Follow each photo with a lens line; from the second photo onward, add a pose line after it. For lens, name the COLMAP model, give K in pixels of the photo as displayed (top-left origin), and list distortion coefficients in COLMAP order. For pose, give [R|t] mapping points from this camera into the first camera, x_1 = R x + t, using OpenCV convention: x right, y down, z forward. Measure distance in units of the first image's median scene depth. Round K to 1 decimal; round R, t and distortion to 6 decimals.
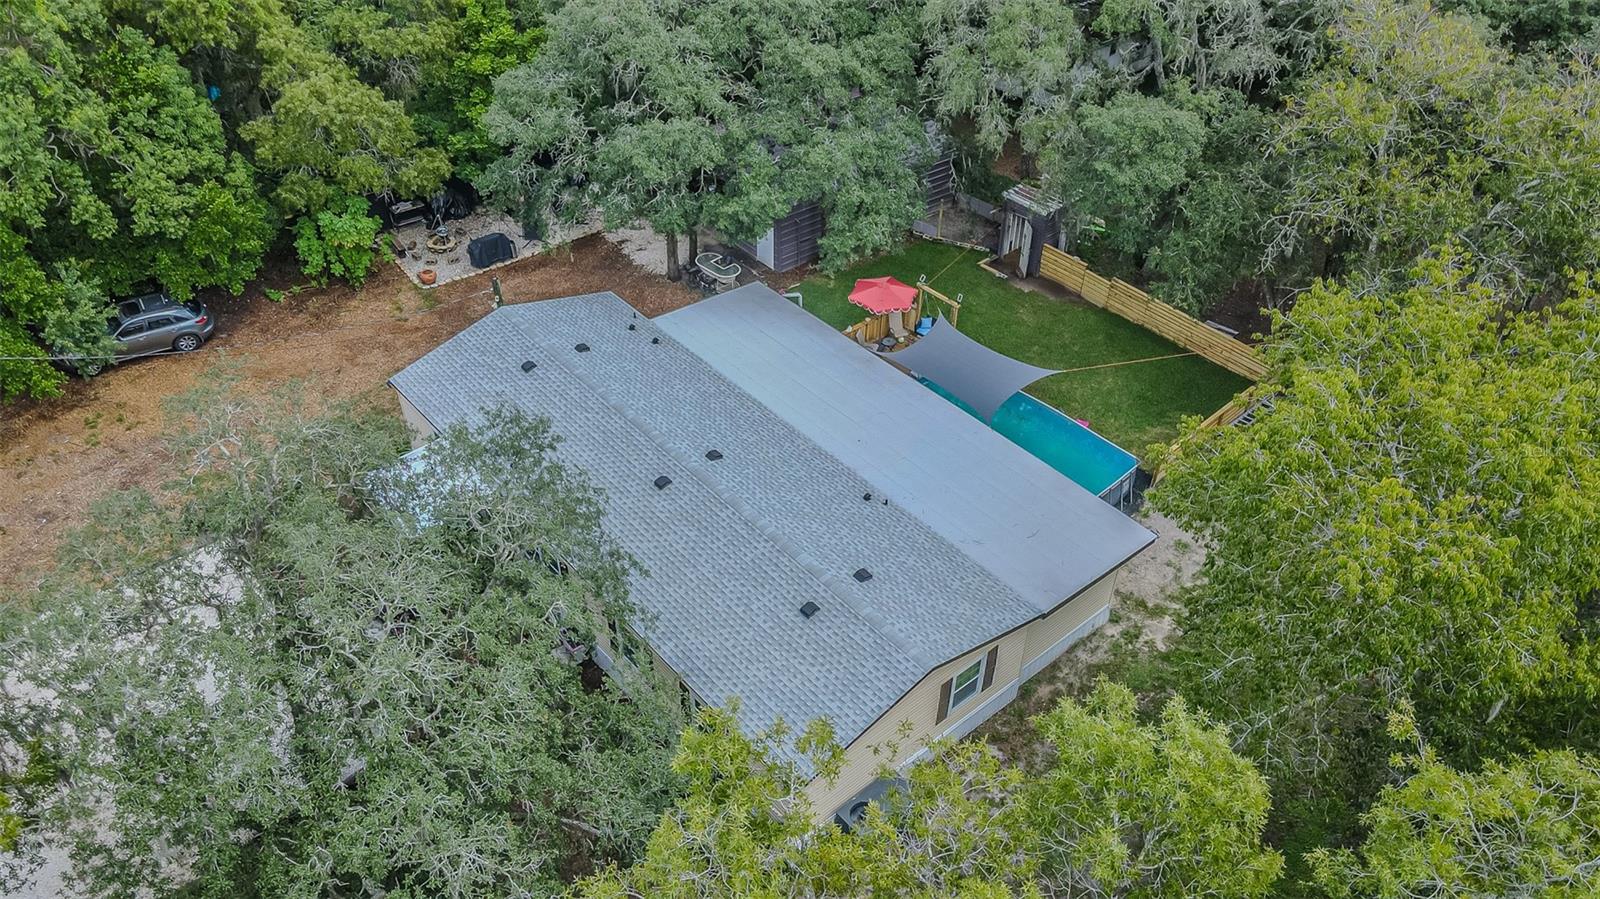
lens RADIAL K [[1182.1, 0, 800.0], [0, 1182.1, 449.5], [0, 0, 1]] dist [0.001426, 0.002505]
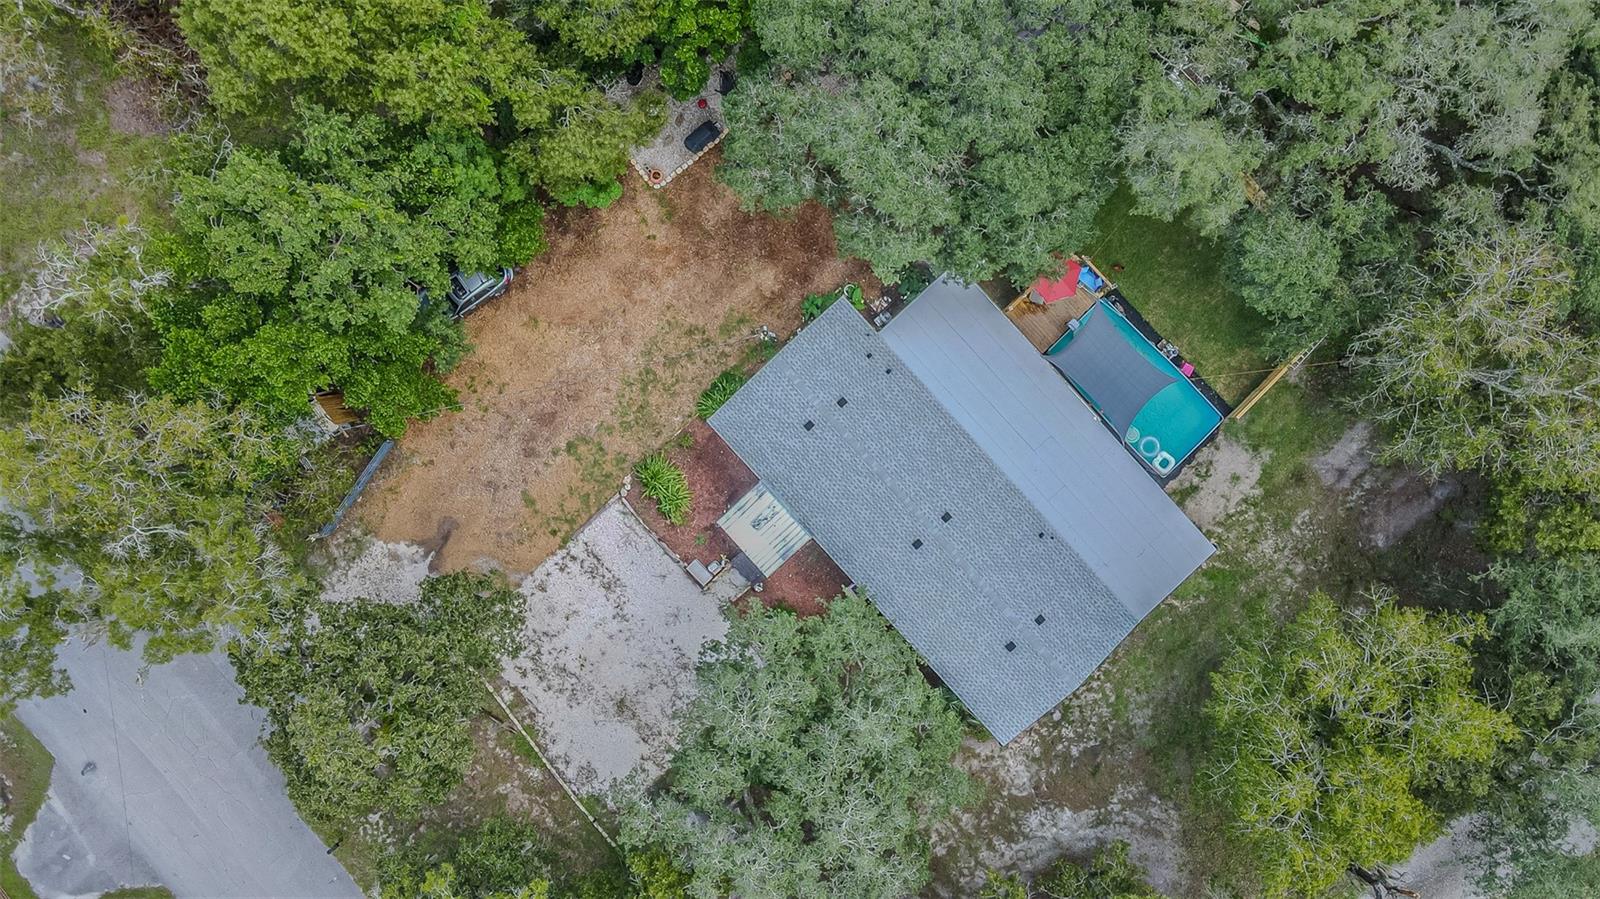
lens RADIAL K [[1182.1, 0, 800.0], [0, 1182.1, 449.5], [0, 0, 1]] dist [0.001426, 0.002505]
pose [[0.999362, -0.033166, -0.013235, -0.234227], [0.031194, 0.630443, 0.775608, -1.227445], [-0.017380, -0.775526, 0.631076, 0.076716]]
